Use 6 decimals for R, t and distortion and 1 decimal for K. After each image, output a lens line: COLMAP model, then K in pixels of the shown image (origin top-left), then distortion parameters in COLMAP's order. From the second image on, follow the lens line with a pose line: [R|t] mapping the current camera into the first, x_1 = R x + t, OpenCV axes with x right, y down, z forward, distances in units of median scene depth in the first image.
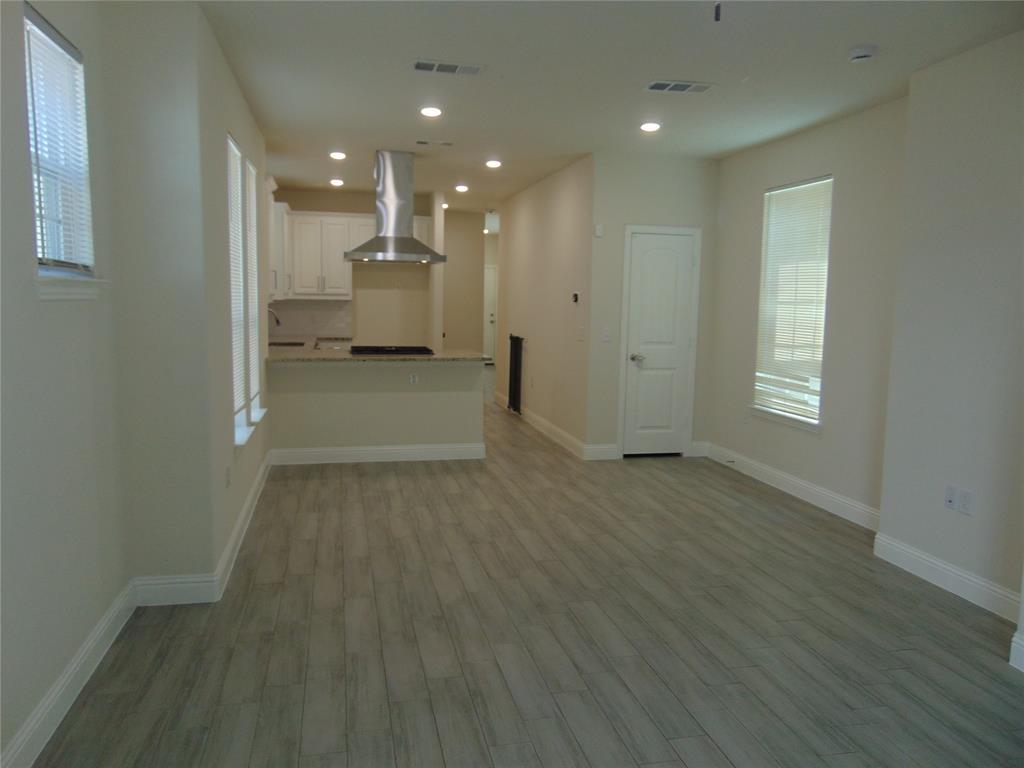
lens RADIAL K [[769.9, 0, 511.8], [0, 769.9, 387.0], [0, 0, 1]] dist [-0.024750, 0.065561]
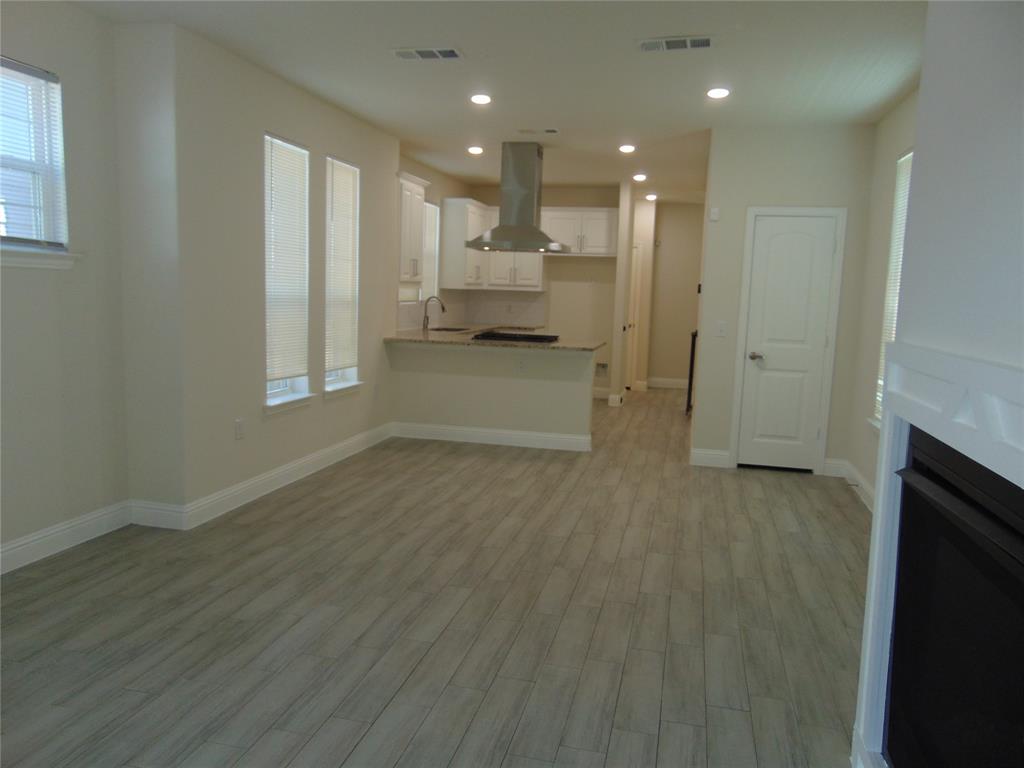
lens RADIAL K [[769.9, 0, 512.1], [0, 769.9, 387.6], [0, 0, 1]] dist [-0.024750, 0.065561]
pose [[0.897498, 0.068399, -0.435682, 0.428708], [-0.069060, 0.997509, 0.014340, 0.006661], [0.435578, 0.017218, 0.899986, 0.114908]]
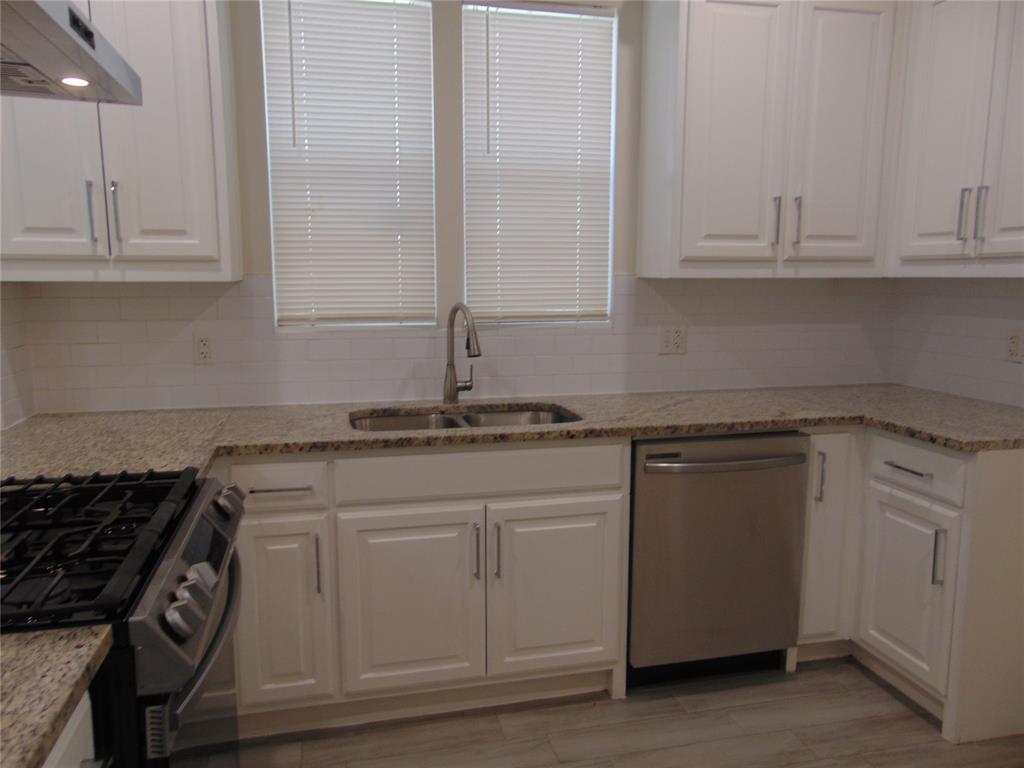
lens RADIAL K [[769.9, 0, 514.9], [0, 769.9, 385.7], [0, 0, 1]] dist [-0.024750, 0.065561]
pose [[0.014387, 0.125487, -0.991991, 0.036520], [-0.119057, 0.985251, 0.122908, -0.179599], [0.992783, 0.116336, 0.029114, 1.658915]]
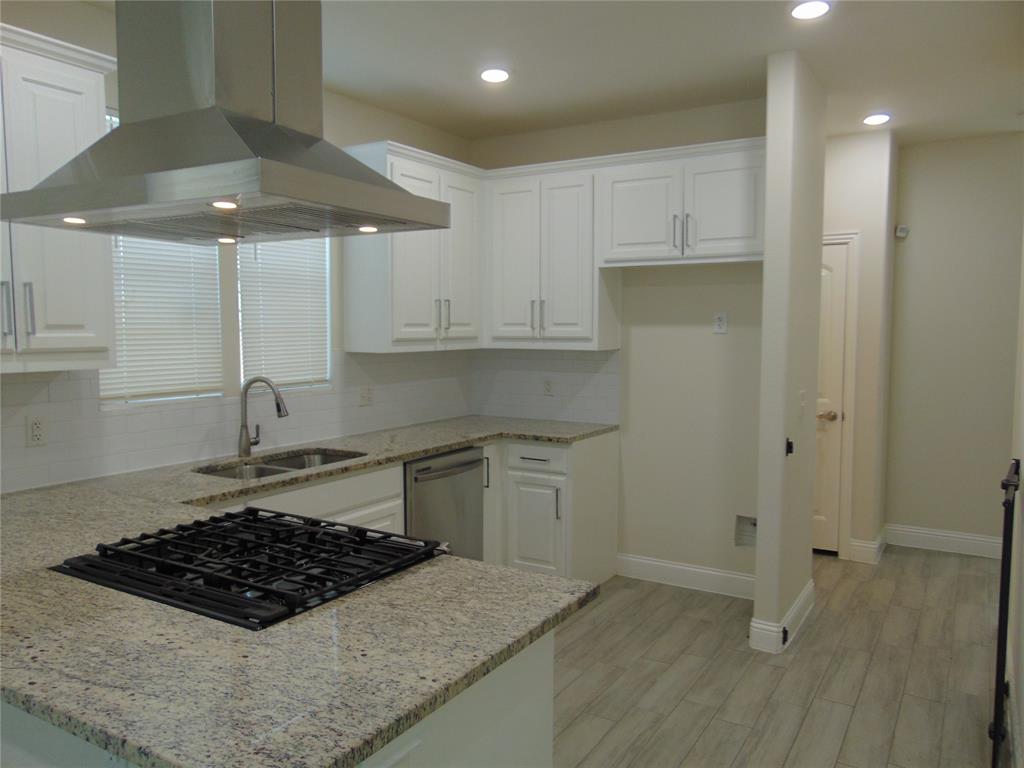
lens RADIAL K [[769.9, 0, 507.2], [0, 769.9, 388.9], [0, 0, 1]] dist [-0.024750, 0.065561]
pose [[0.711842, 0.039322, -0.701238, 0.142780], [-0.070712, 0.997371, -0.015854, -0.159057], [0.698771, 0.060871, 0.712751, 1.282066]]
